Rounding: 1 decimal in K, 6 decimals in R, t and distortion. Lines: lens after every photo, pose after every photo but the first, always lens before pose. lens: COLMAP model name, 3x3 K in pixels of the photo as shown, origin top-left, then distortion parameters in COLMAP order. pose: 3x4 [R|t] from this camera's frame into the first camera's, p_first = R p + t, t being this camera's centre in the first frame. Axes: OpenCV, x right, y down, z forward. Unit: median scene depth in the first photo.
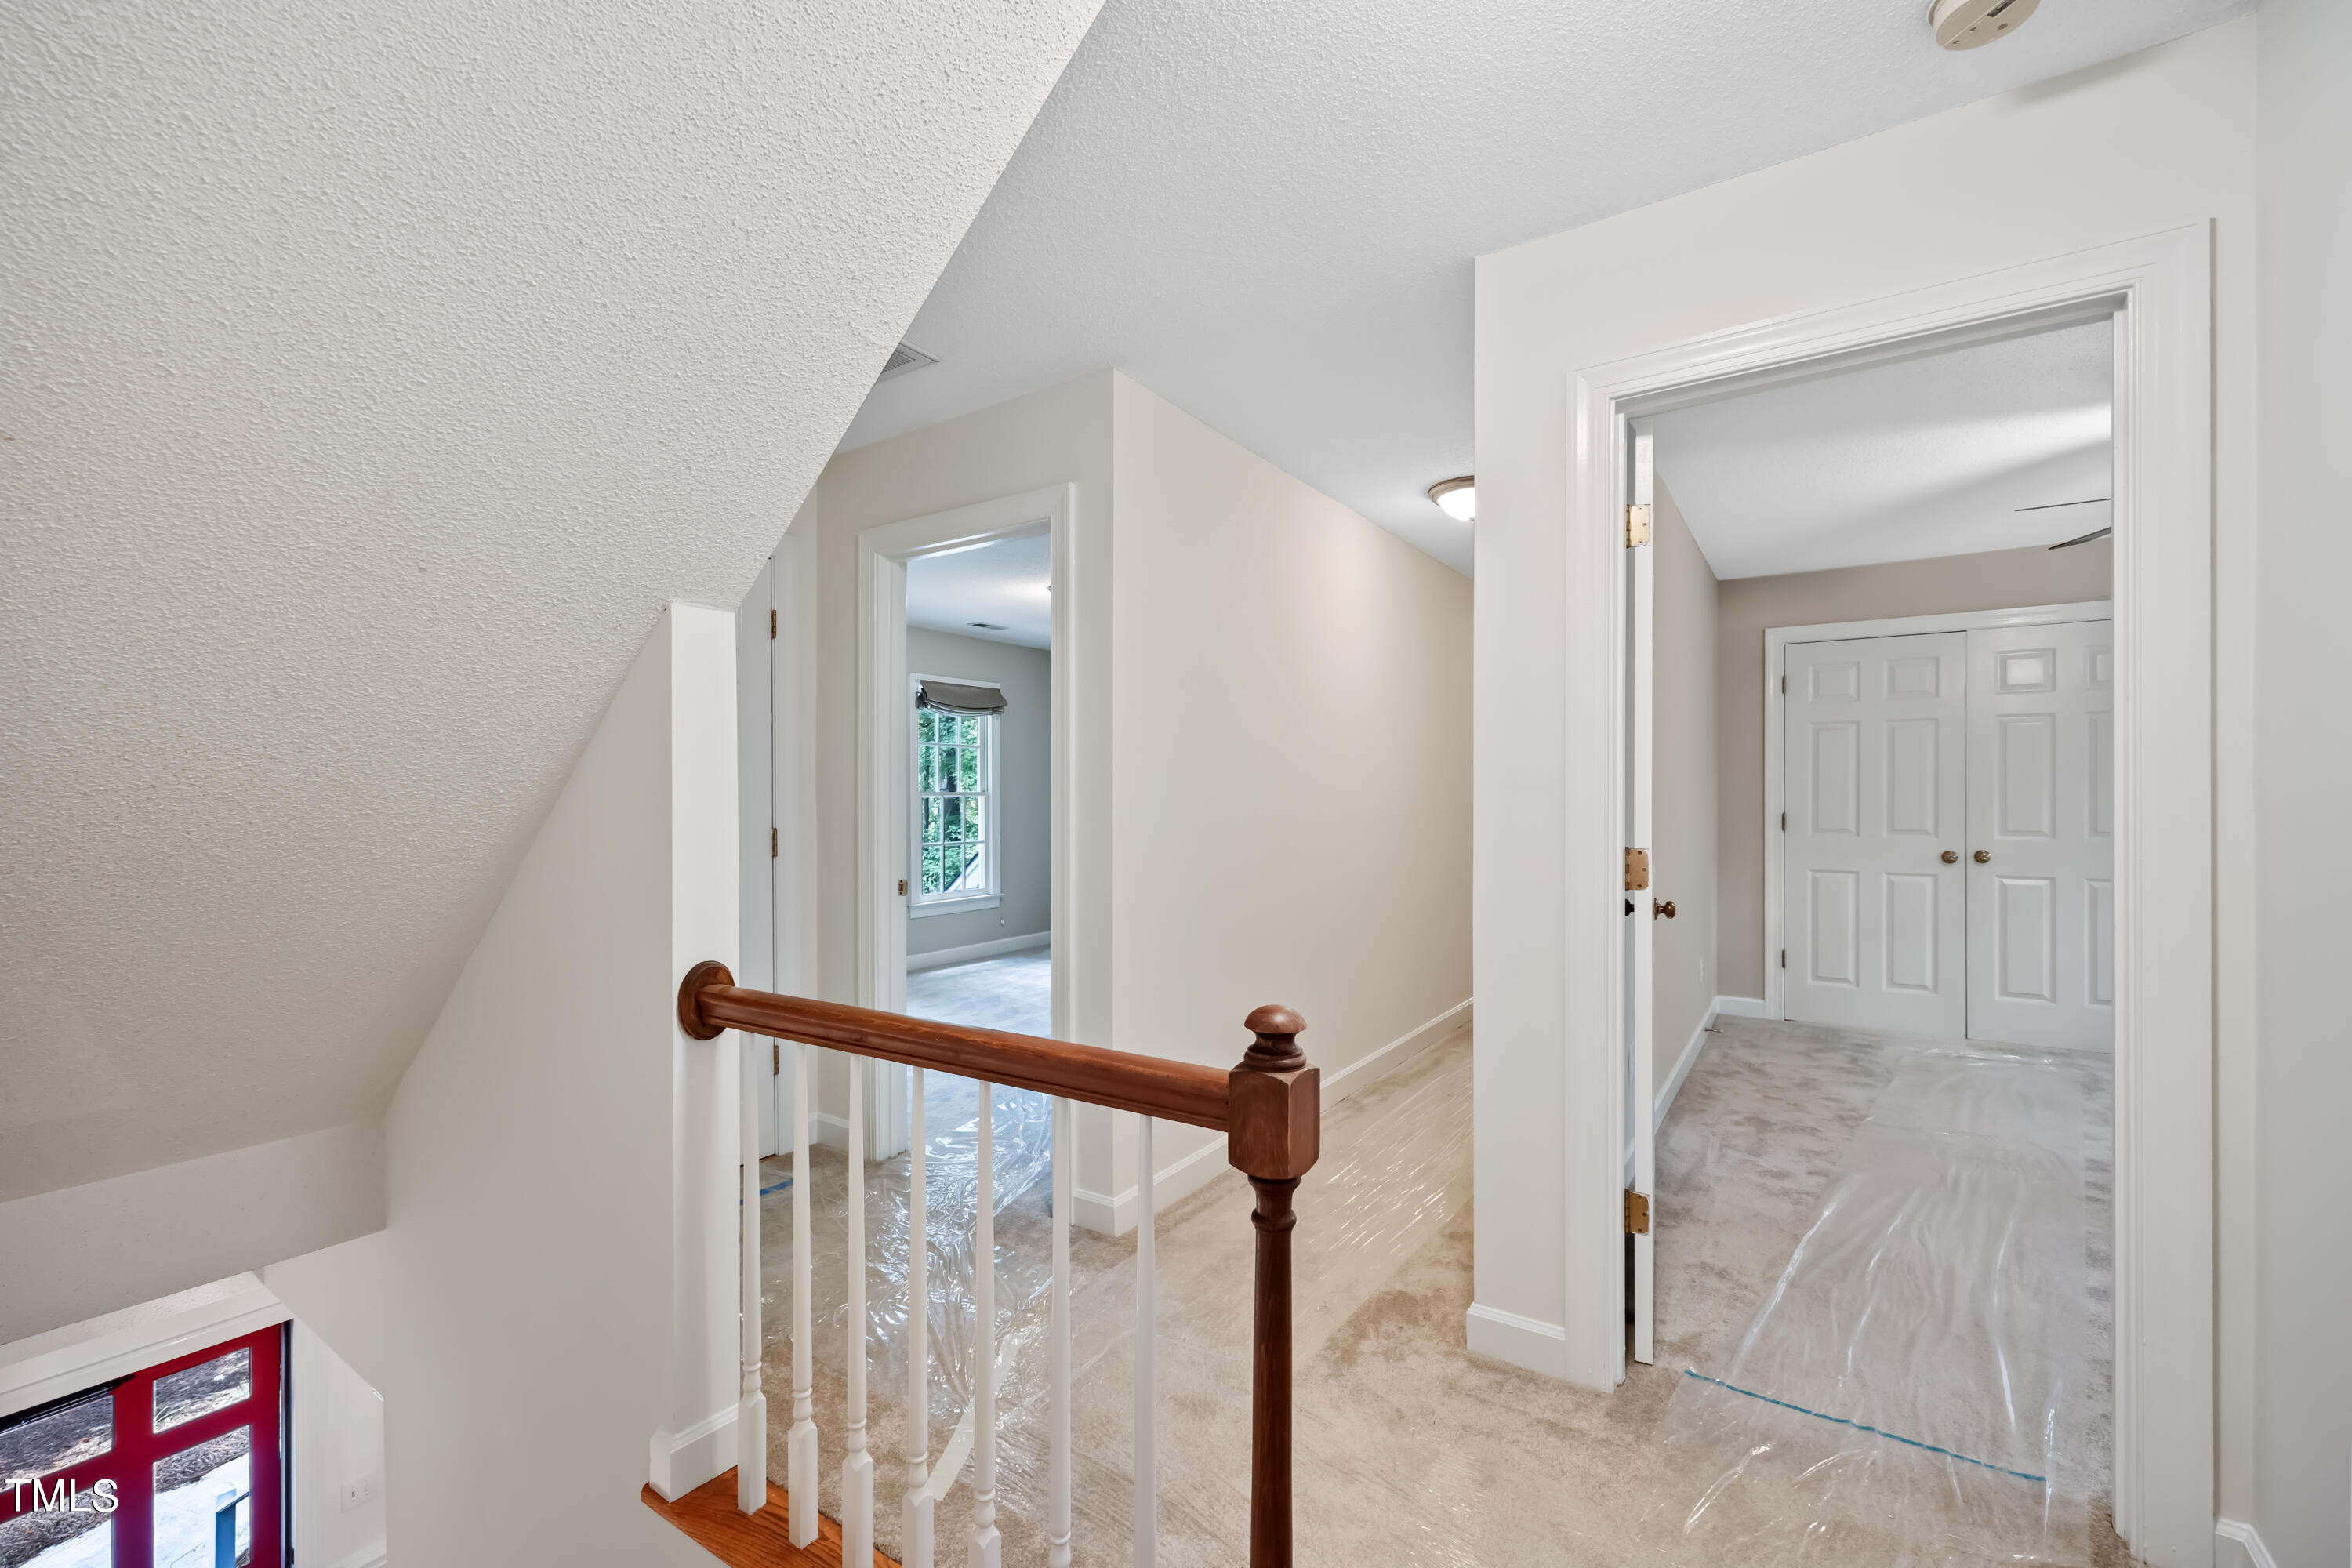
lens RADIAL K [[961.6, 0, 1174.2], [0, 961.6, 795.5], [0, 0, 1]] dist [-0.000098, 0.000003]
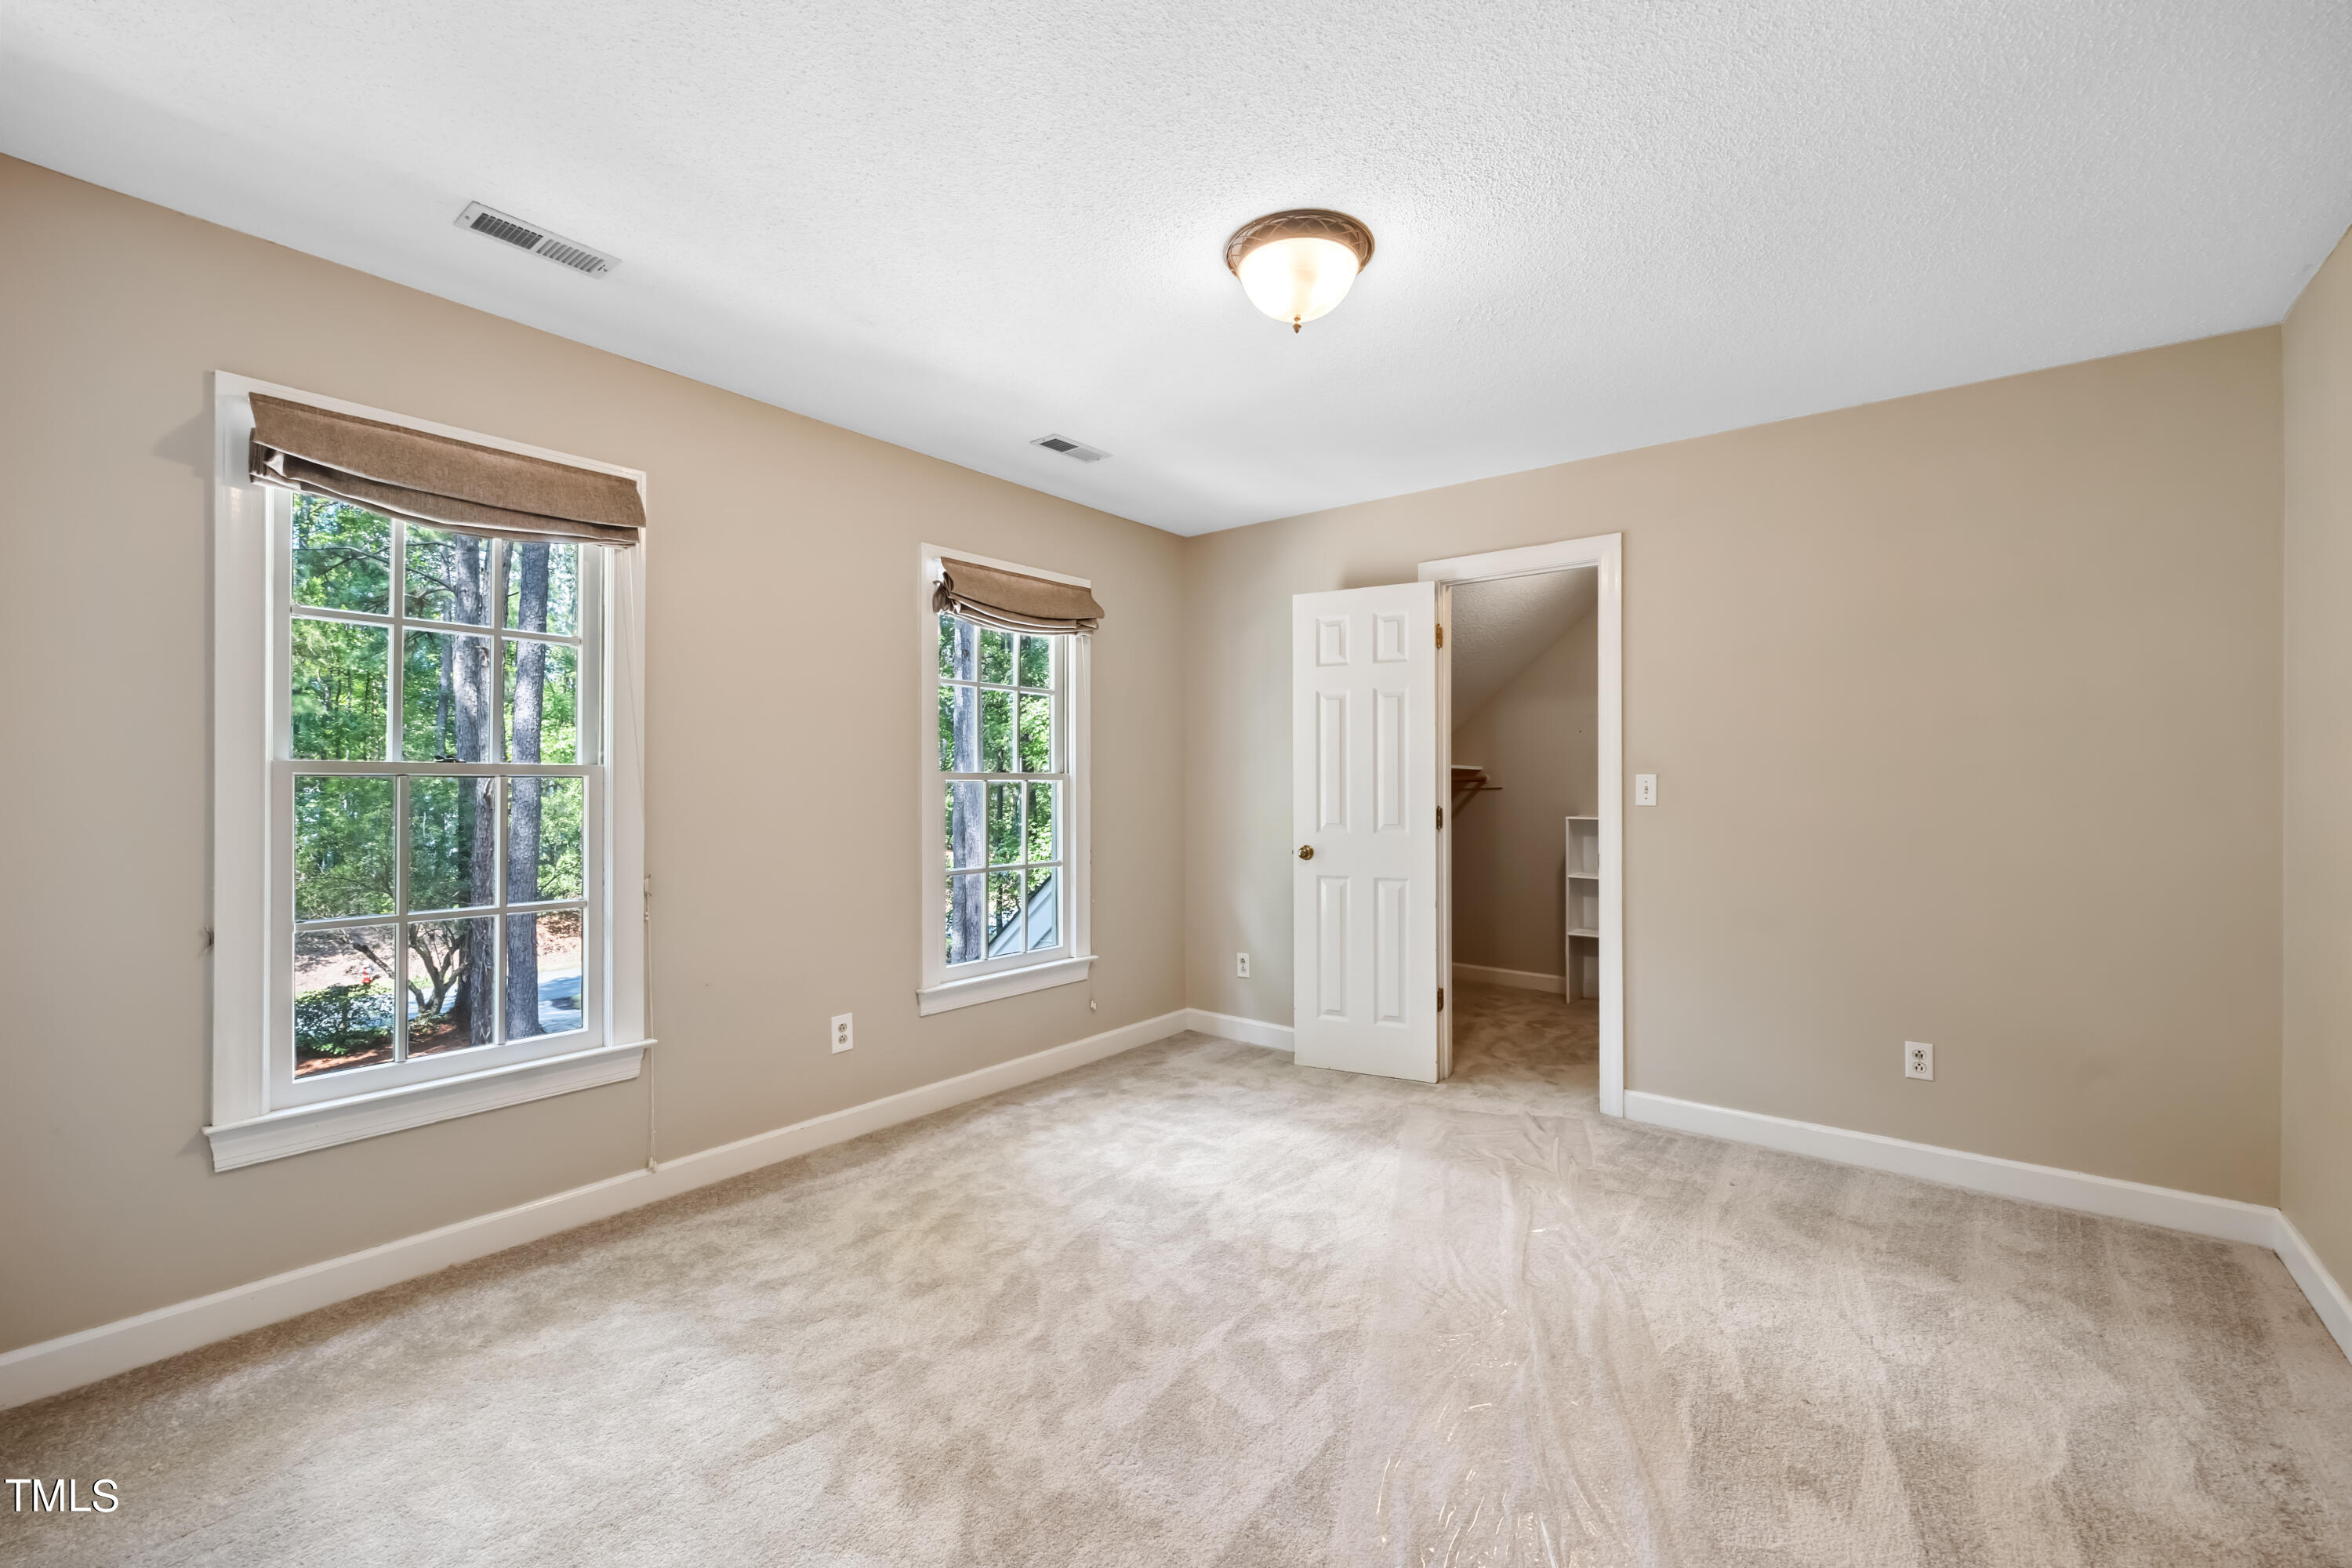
lens RADIAL K [[961.6, 0, 1177.5], [0, 961.6, 784.8], [0, 0, 1]] dist [-0.000098, 0.000003]
pose [[0.997027, 0.002440, -0.077018, -0.090443], [-0.002447, 0.999997, 0.000002, 0.002767], [0.077018, 0.000186, 0.997030, 0.462204]]
